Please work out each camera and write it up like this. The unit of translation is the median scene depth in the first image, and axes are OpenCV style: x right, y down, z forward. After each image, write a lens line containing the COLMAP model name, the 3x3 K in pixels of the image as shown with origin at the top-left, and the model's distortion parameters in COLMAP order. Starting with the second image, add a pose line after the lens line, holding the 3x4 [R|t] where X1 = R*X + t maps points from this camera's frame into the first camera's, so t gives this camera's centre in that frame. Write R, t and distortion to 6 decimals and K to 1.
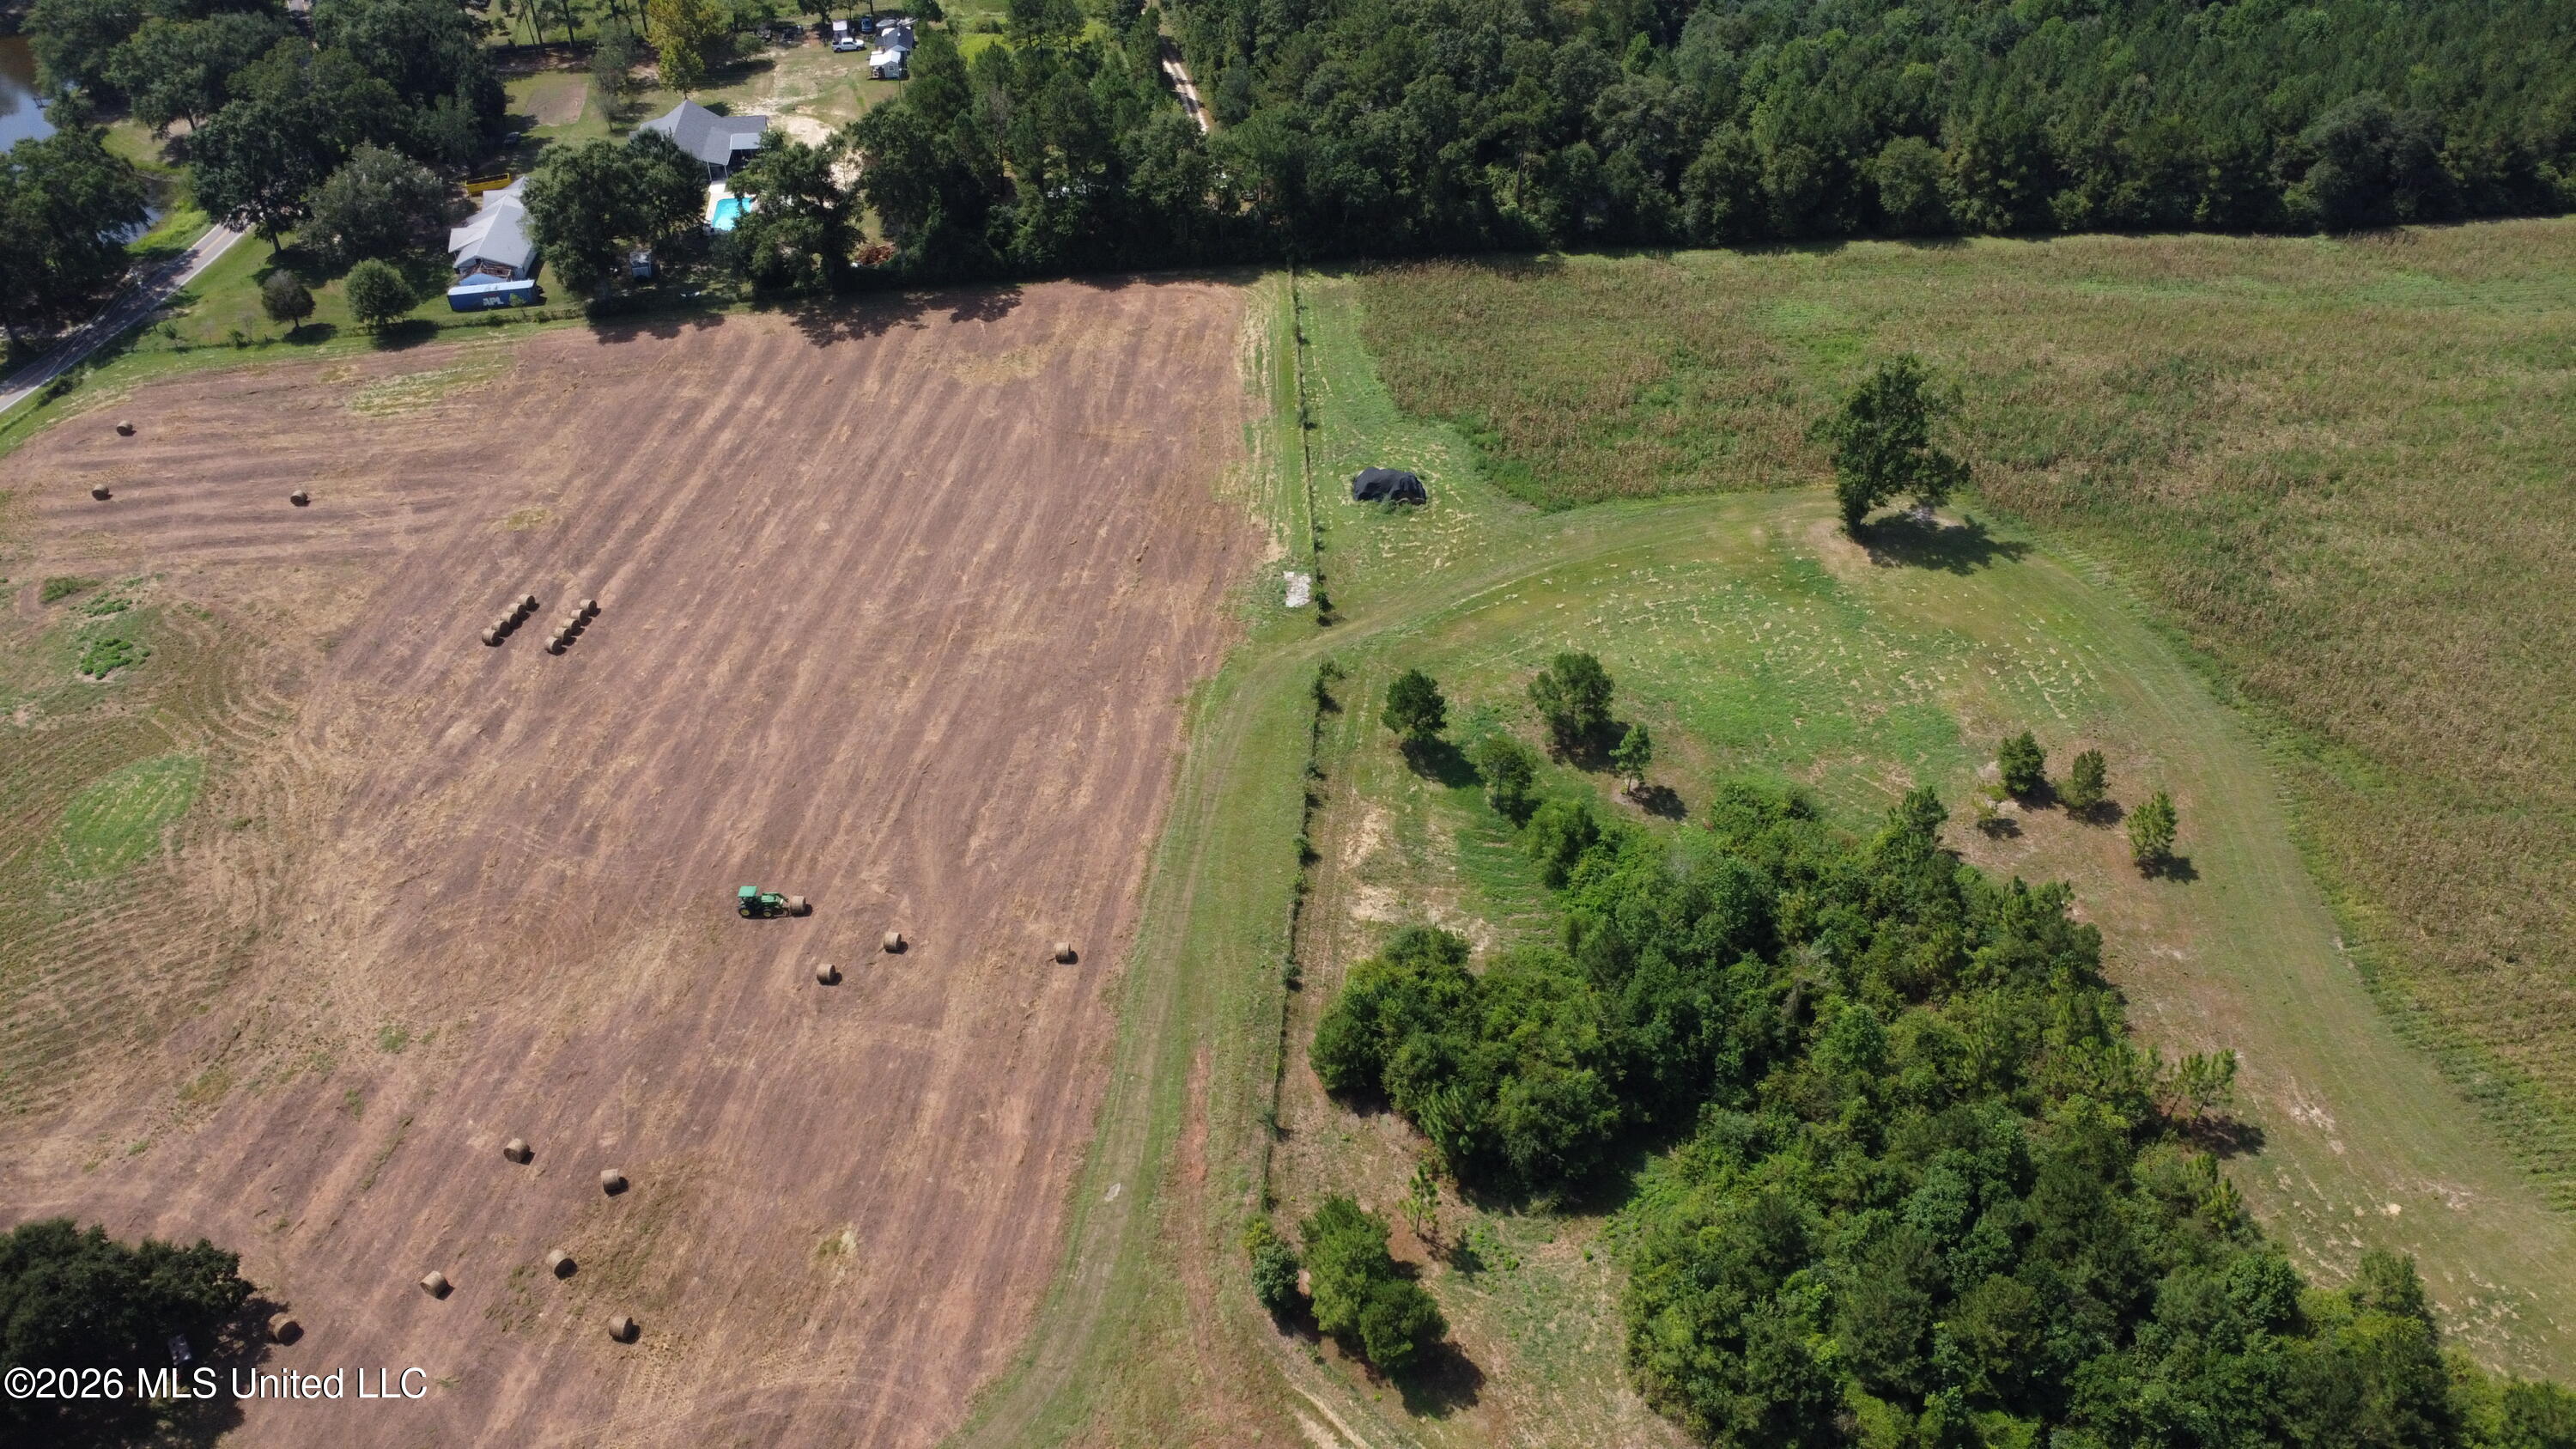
lens RADIAL K [[1881.3, 0, 1288.0], [0, 1881.3, 724.5], [0, 0, 1]] dist [-0.016073, -0.027840]
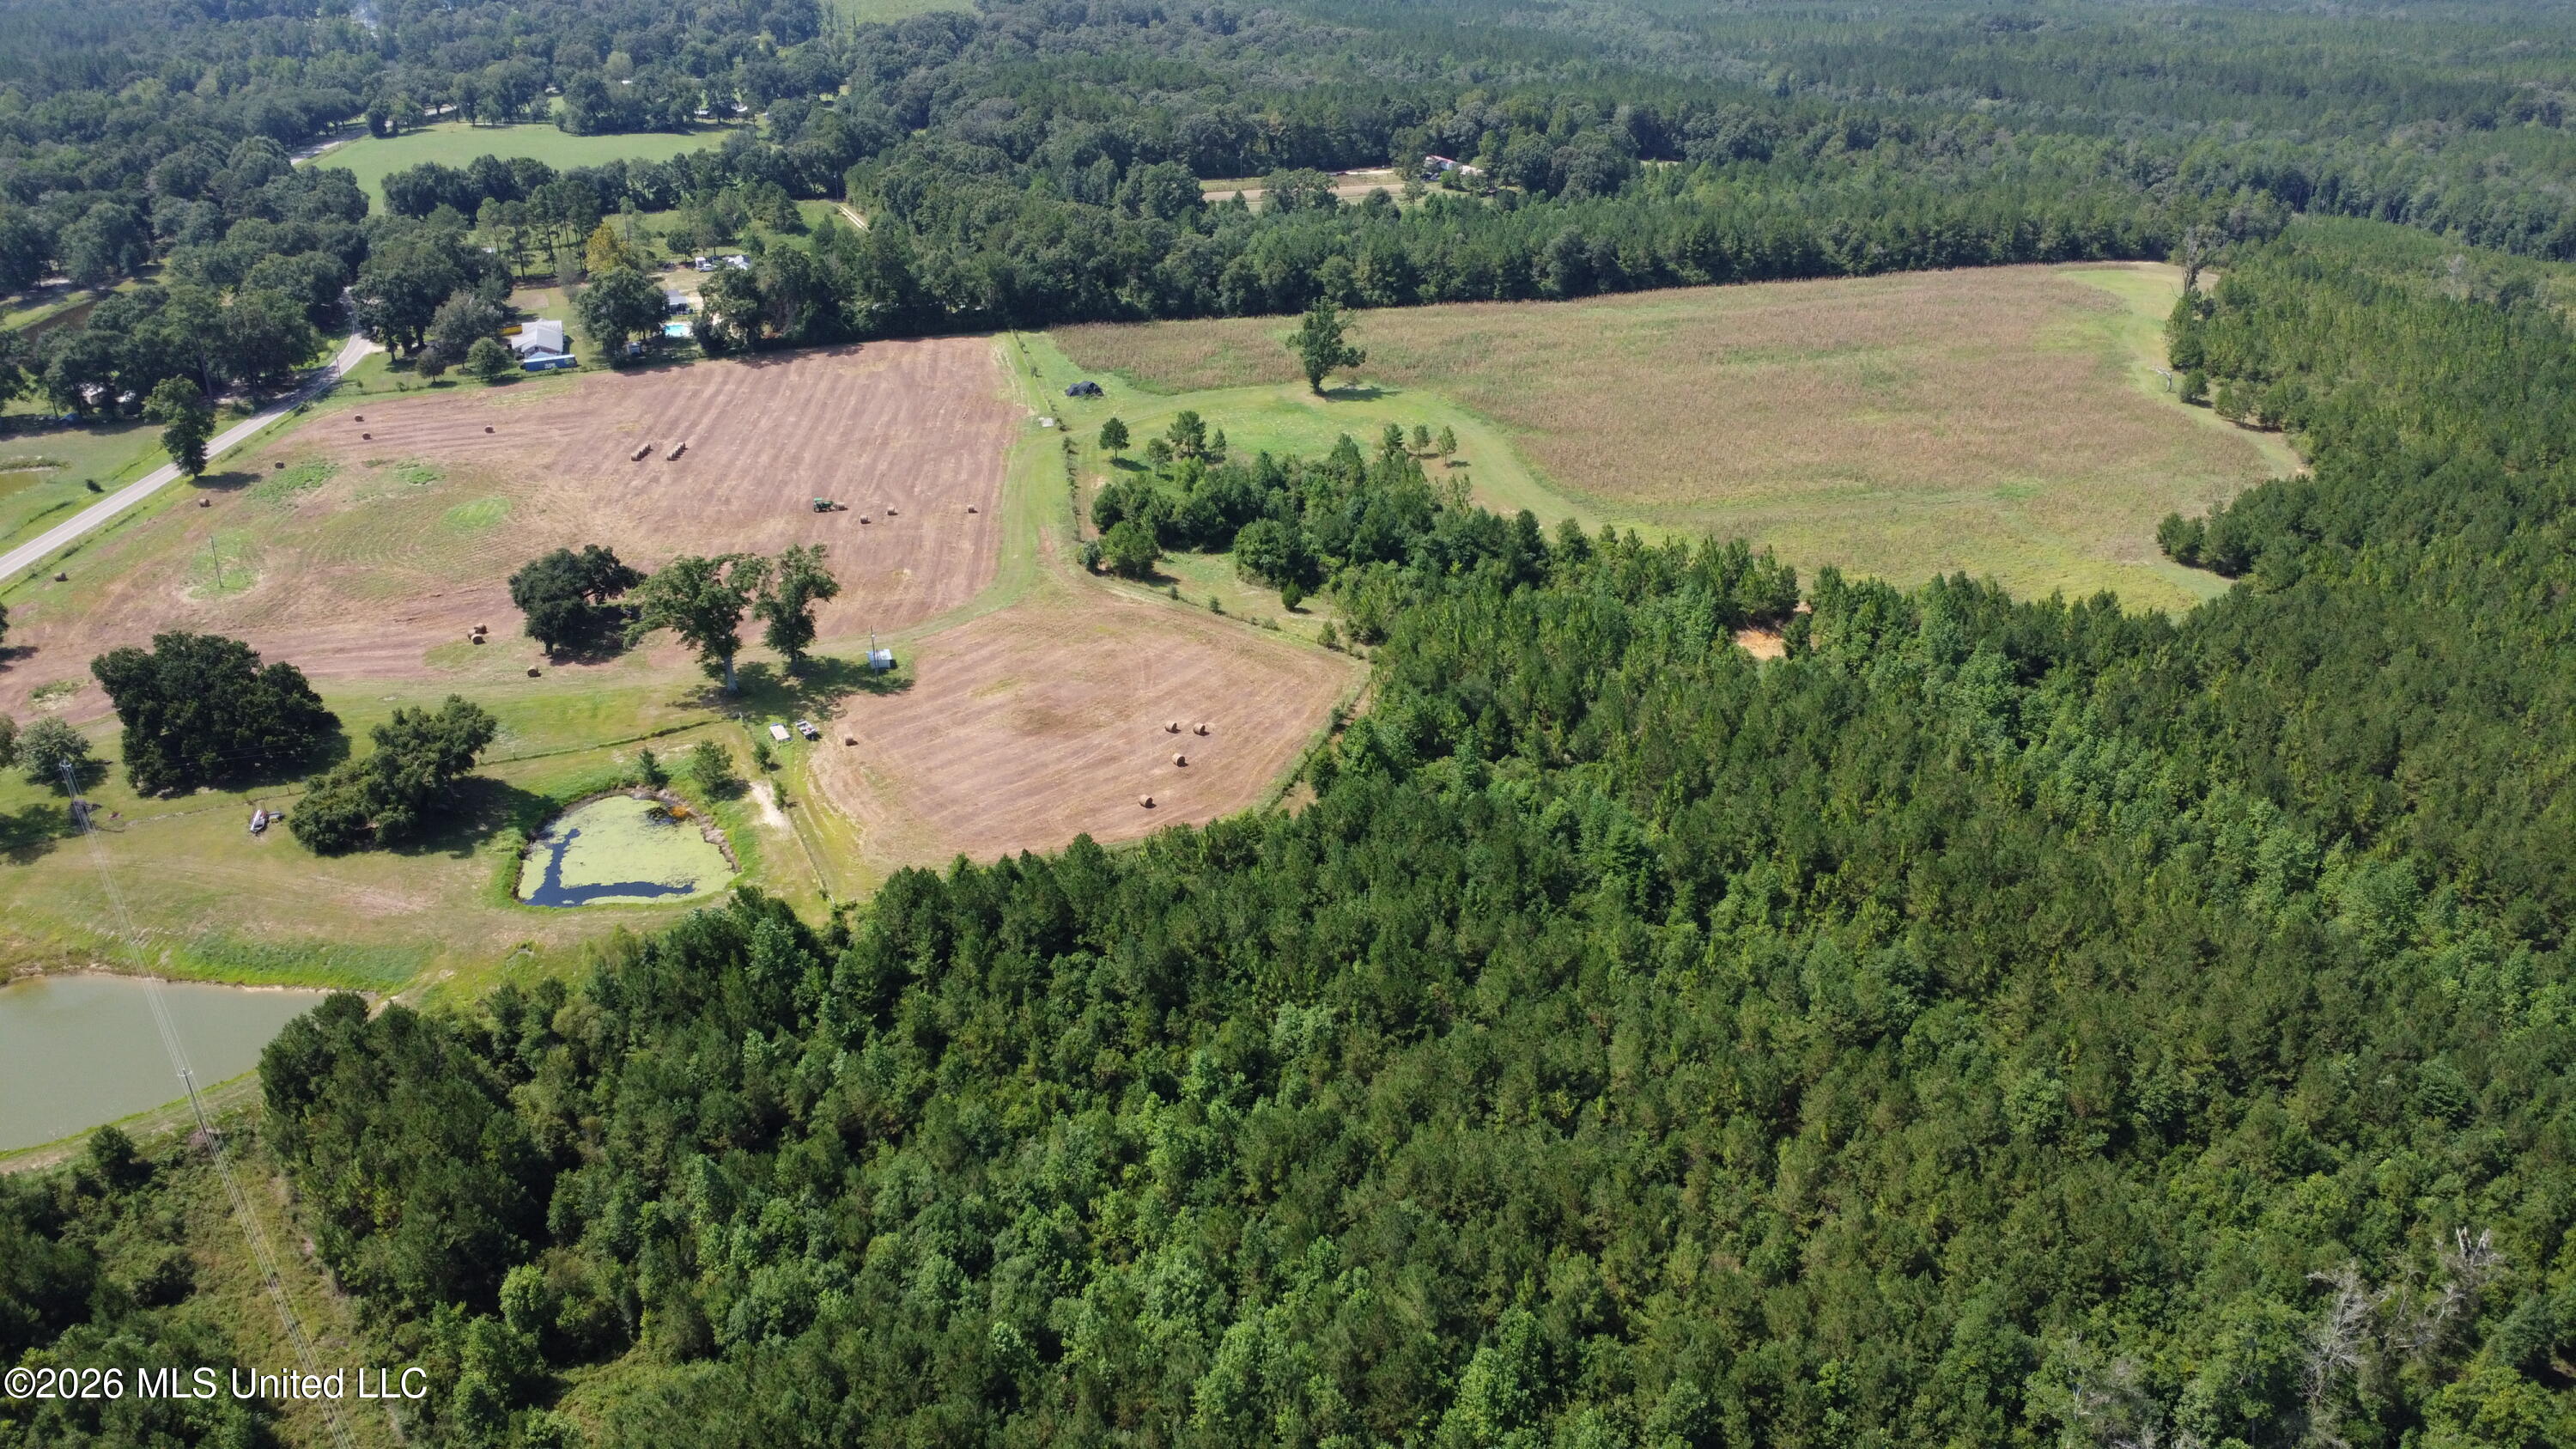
lens RADIAL K [[1881.3, 0, 1288.0], [0, 1881.3, 724.5], [0, 0, 1]] dist [-0.016073, -0.027840]
pose [[0.974491, -0.088317, 0.206318, -0.177323], [0.133807, 0.966687, -0.218202, 0.676800], [-0.180174, 0.240242, 0.953845, -0.834926]]
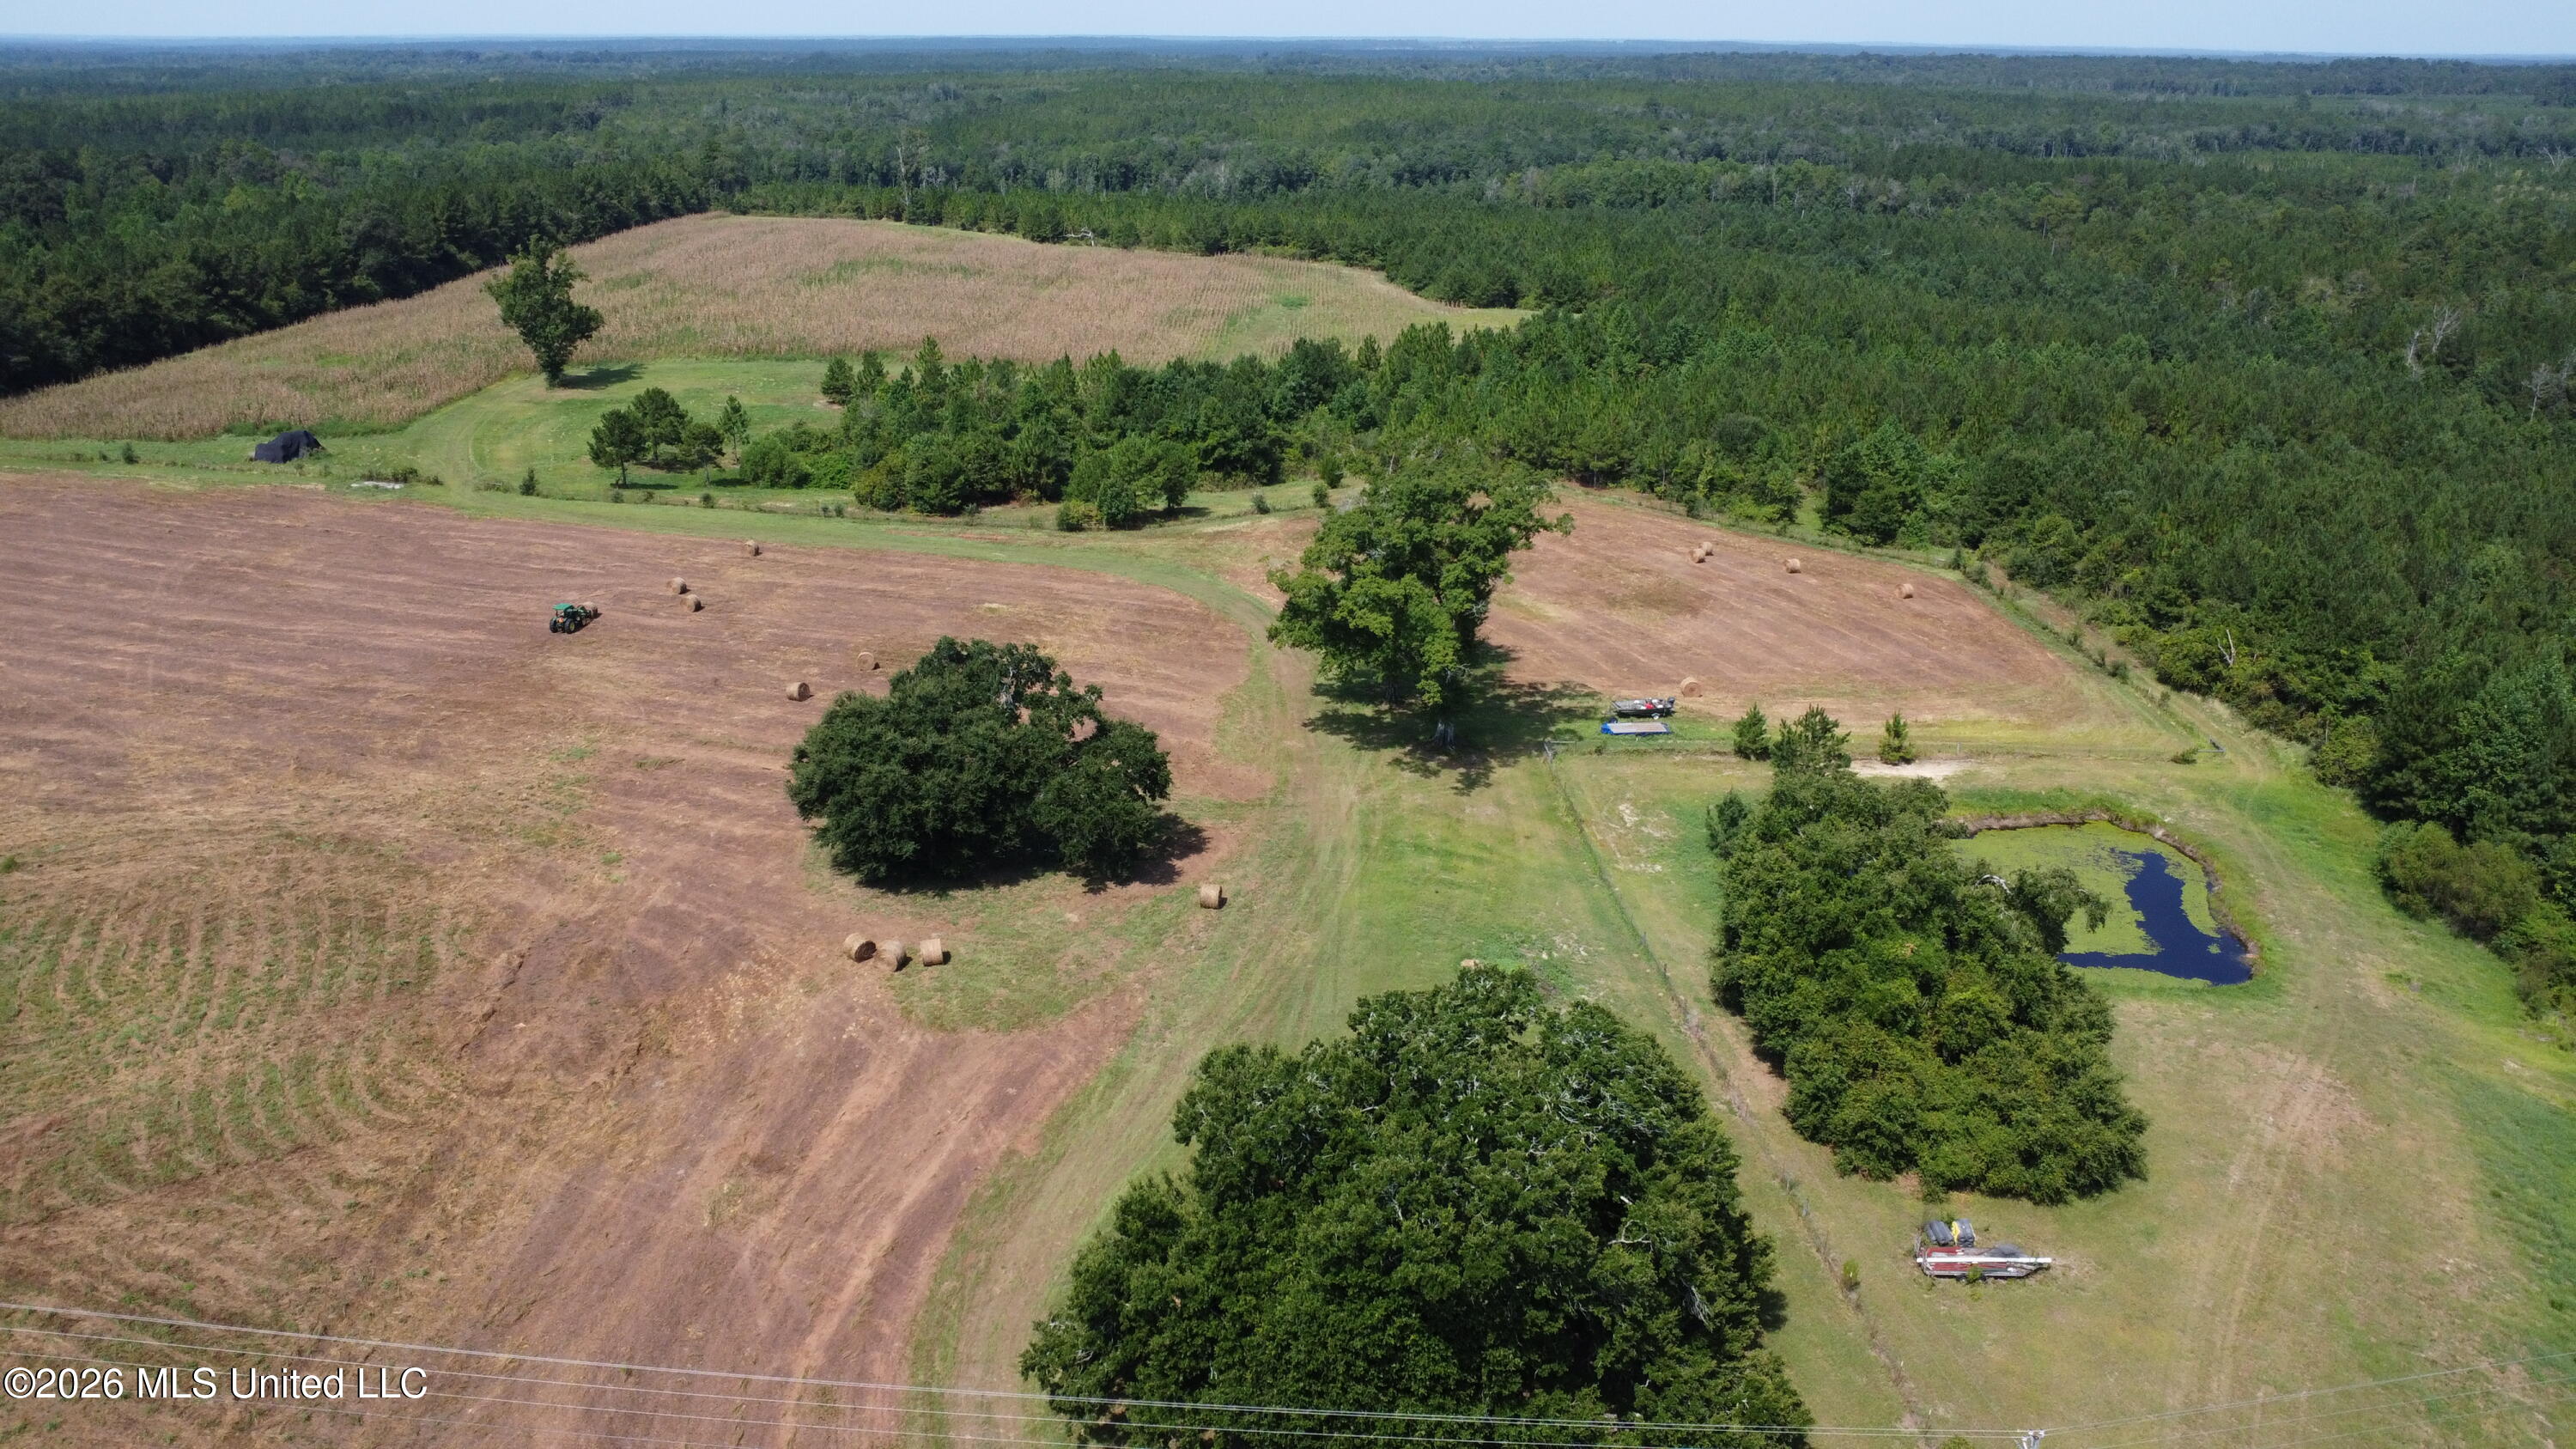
lens RADIAL K [[1881.3, 0, 1288.0], [0, 1881.3, 724.5], [0, 0, 1]] dist [-0.016073, -0.027840]
pose [[0.131043, -0.338772, 0.931698, -0.919865], [0.614404, 0.765310, 0.191856, 0.142910], [-0.778033, 0.547298, 0.308431, 0.324961]]
